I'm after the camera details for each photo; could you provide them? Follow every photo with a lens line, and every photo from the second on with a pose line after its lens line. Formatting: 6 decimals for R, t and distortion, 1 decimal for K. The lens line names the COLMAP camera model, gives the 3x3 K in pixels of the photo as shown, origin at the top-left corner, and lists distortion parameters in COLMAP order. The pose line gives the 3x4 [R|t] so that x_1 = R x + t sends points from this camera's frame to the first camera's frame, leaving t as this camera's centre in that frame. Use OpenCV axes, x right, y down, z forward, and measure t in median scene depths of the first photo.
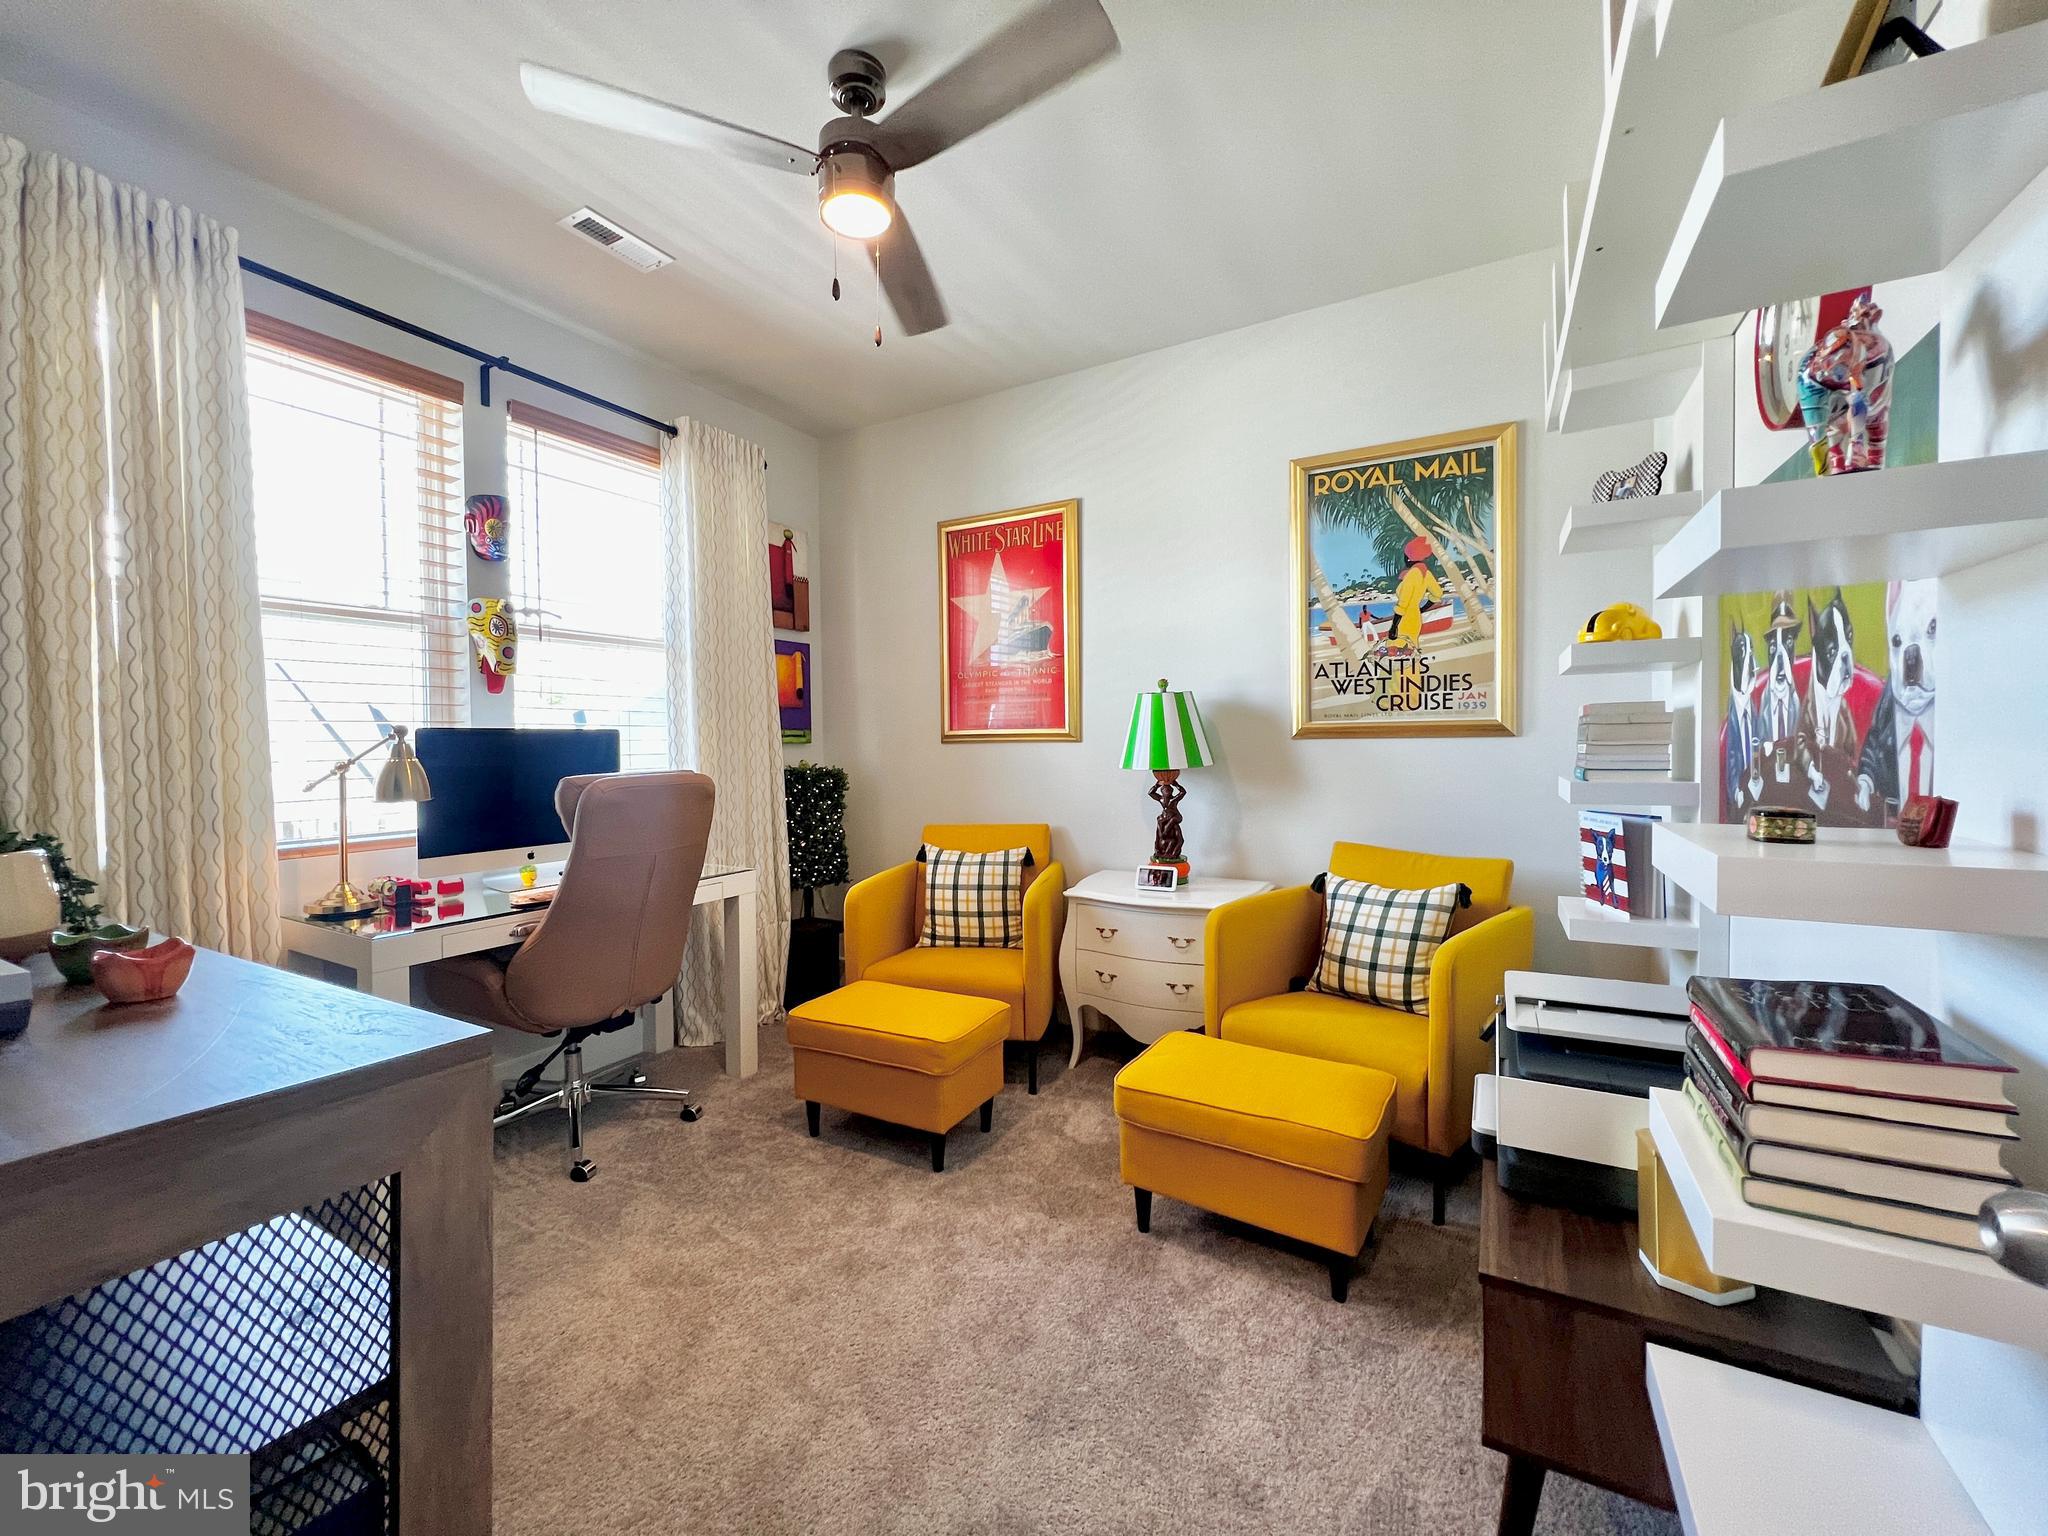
lens RADIAL K [[820.6, 0, 1019.8], [0, 820.6, 760.7], [0, 0, 1]] dist [-0.002002, 0.000288]
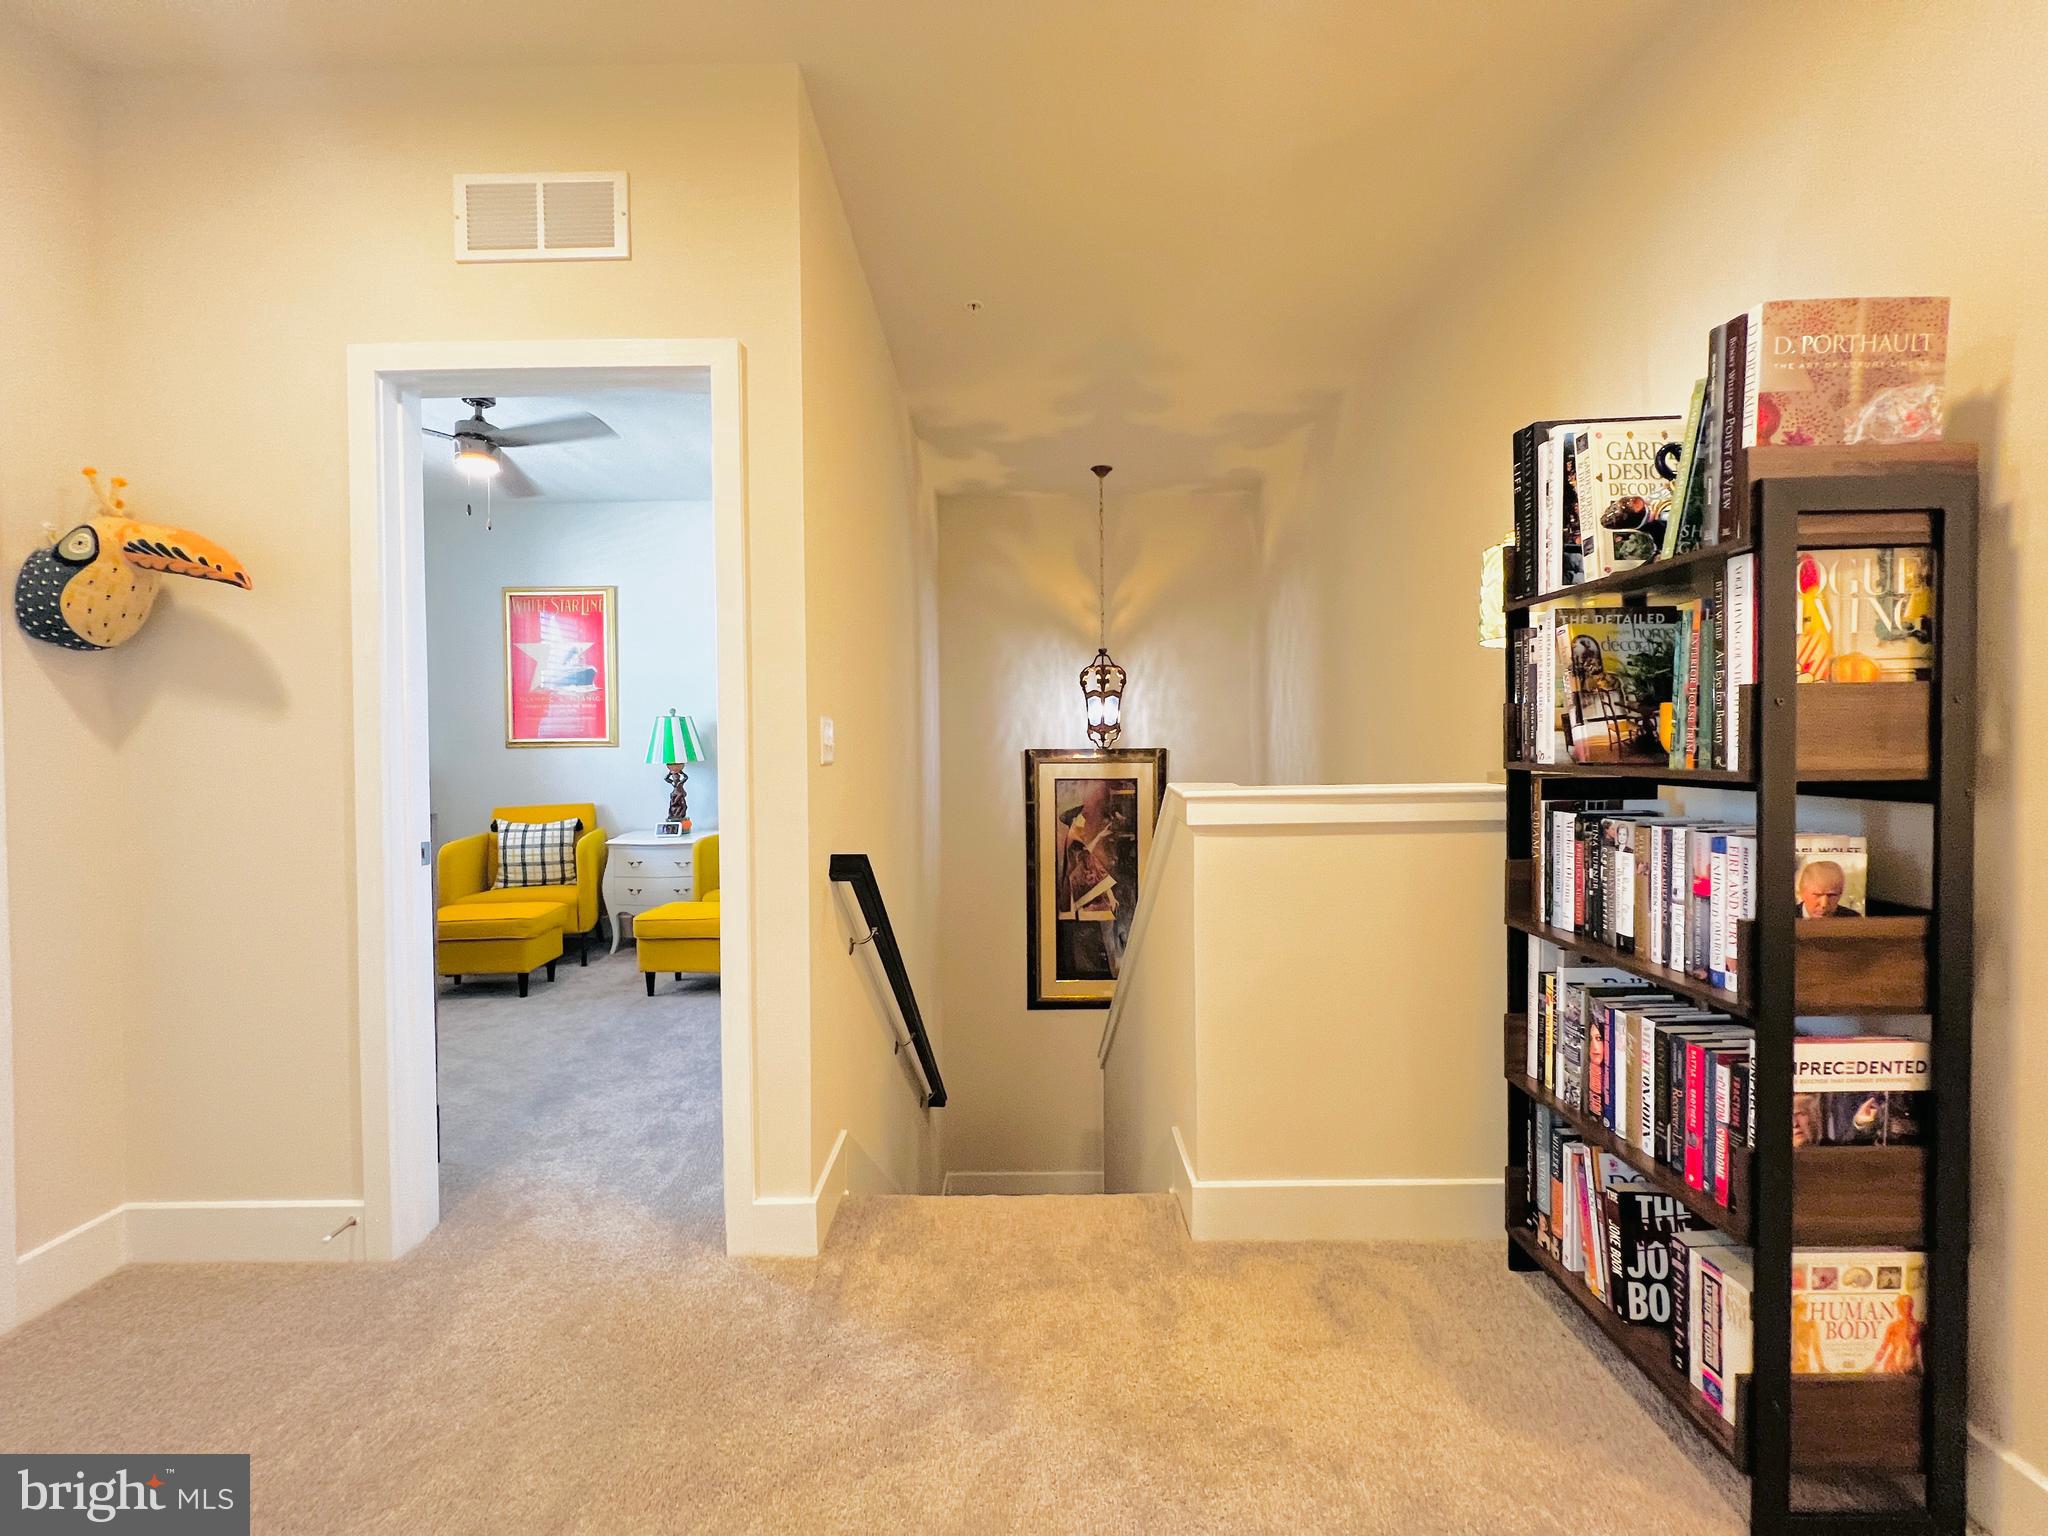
lens RADIAL K [[840.8, 0, 1023.2], [0, 840.8, 759.6], [0, 0, 1]] dist [-0.002506, -0.000152]
pose [[0.873693, -0.005790, 0.486443, -0.028533], [0.012160, 0.999877, -0.009940, 0.026599], [-0.486326, 0.014600, 0.873656, -0.778972]]
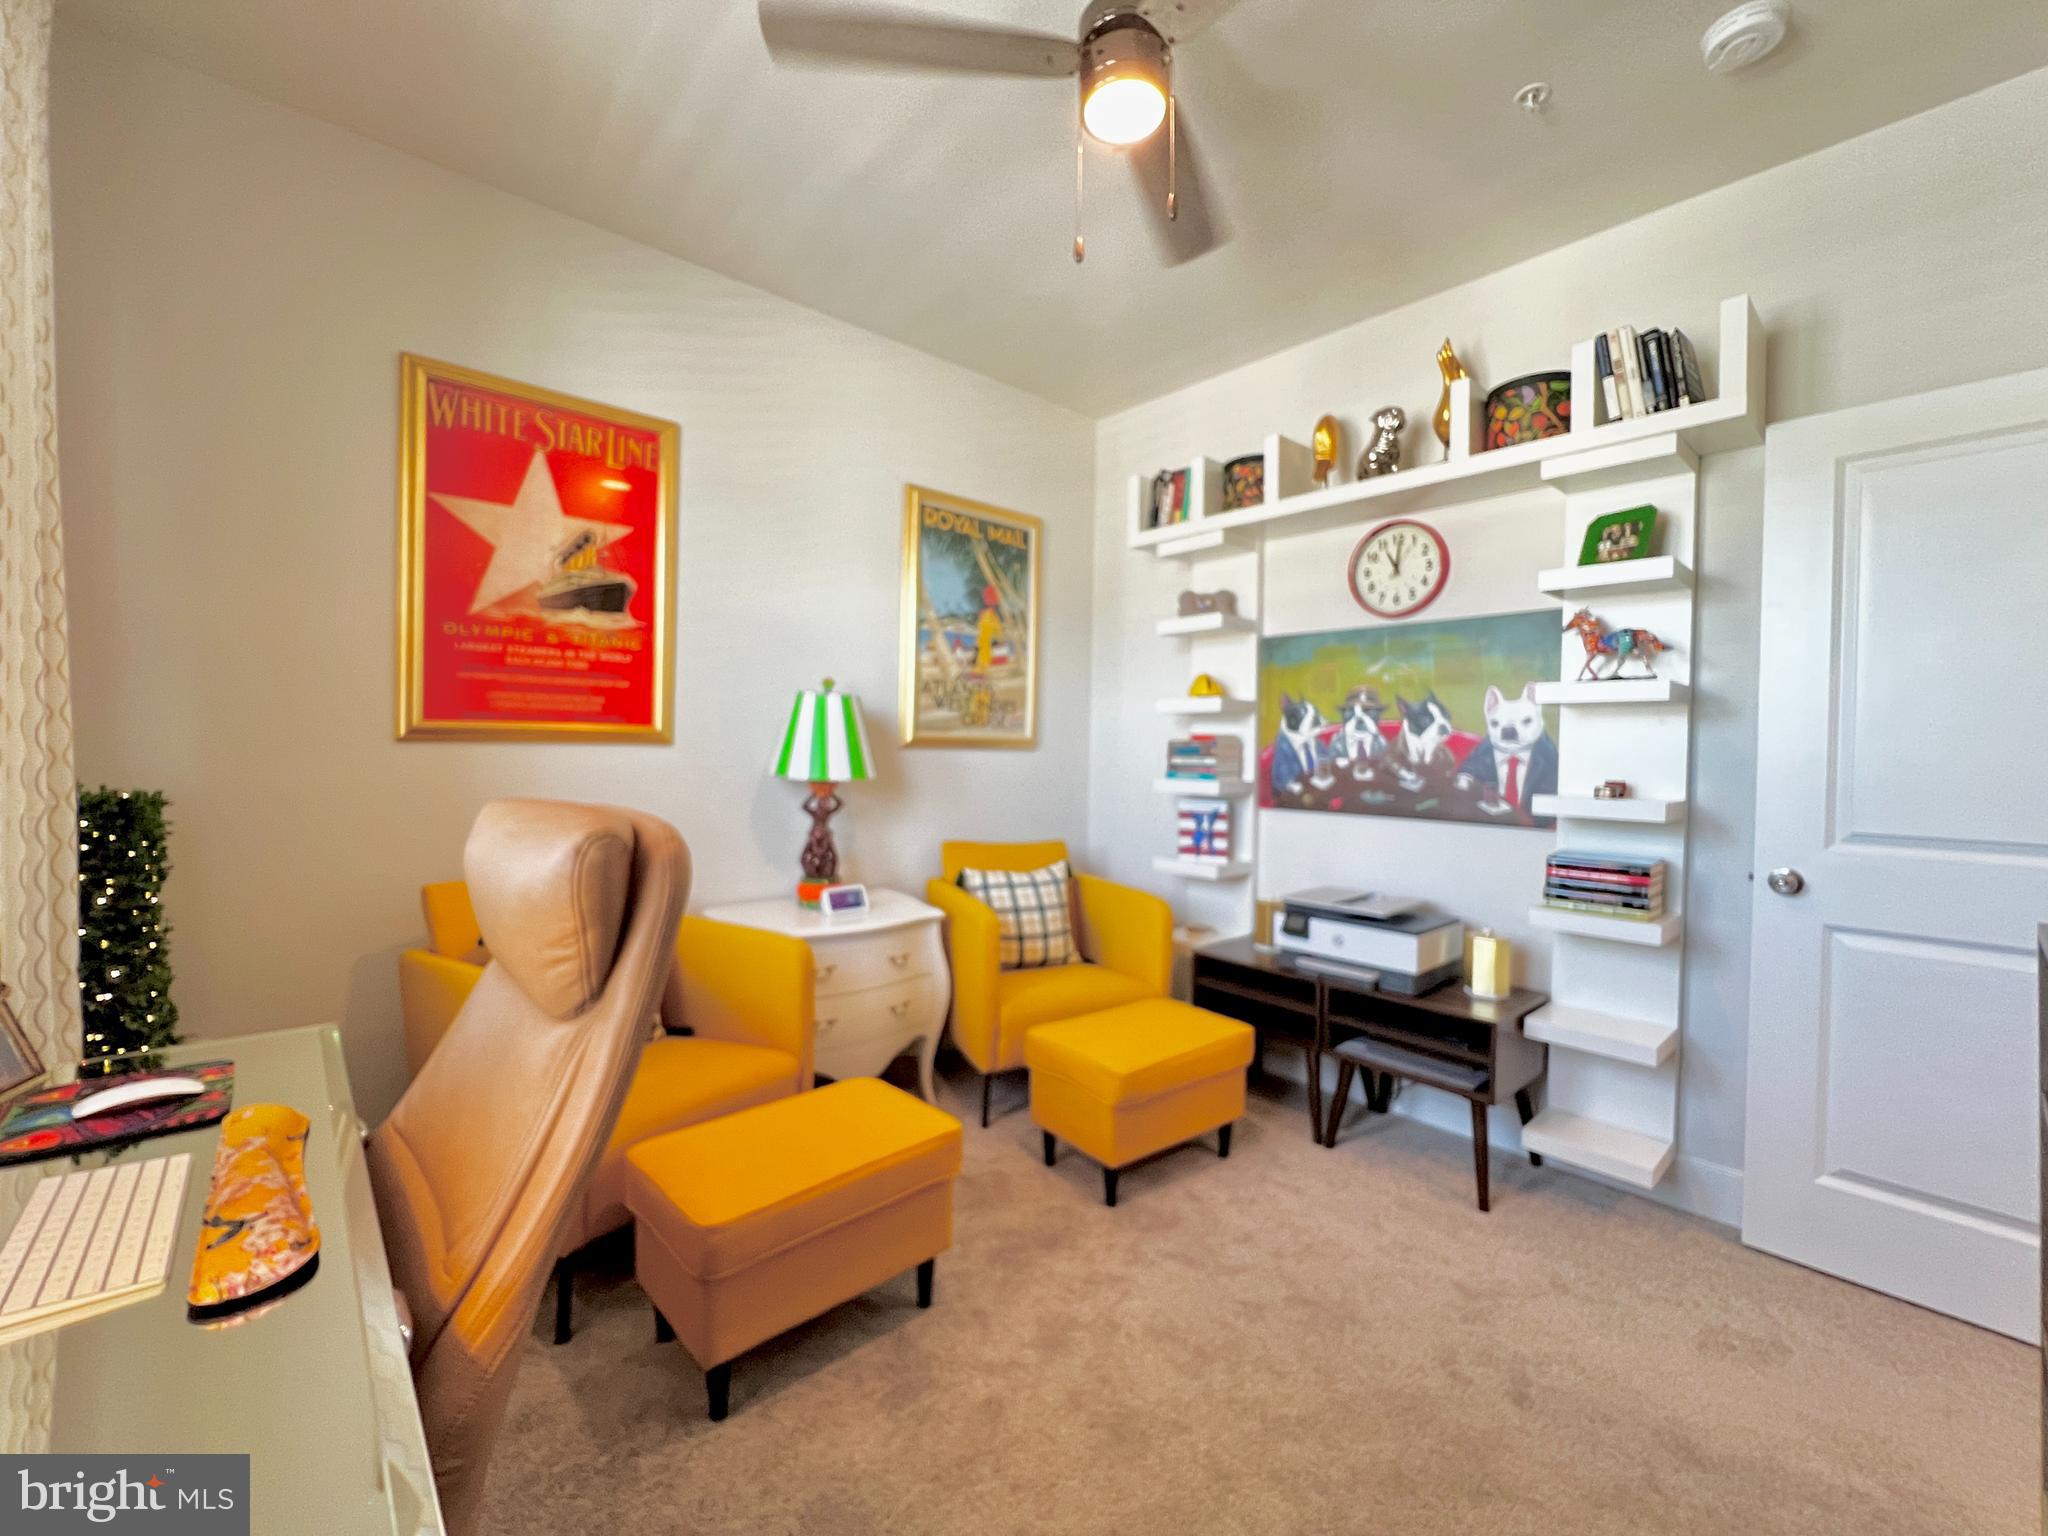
lens RADIAL K [[841.6, 0, 1020.7], [0, 841.6, 754.8], [0, 0, 1]] dist [-0.000716, -0.000043]
pose [[0.329589, 0.010299, 0.944068, -0.617803], [0.001130, 0.999935, -0.011302, -0.005193], [-0.944124, 0.004791, 0.329556, 0.490775]]
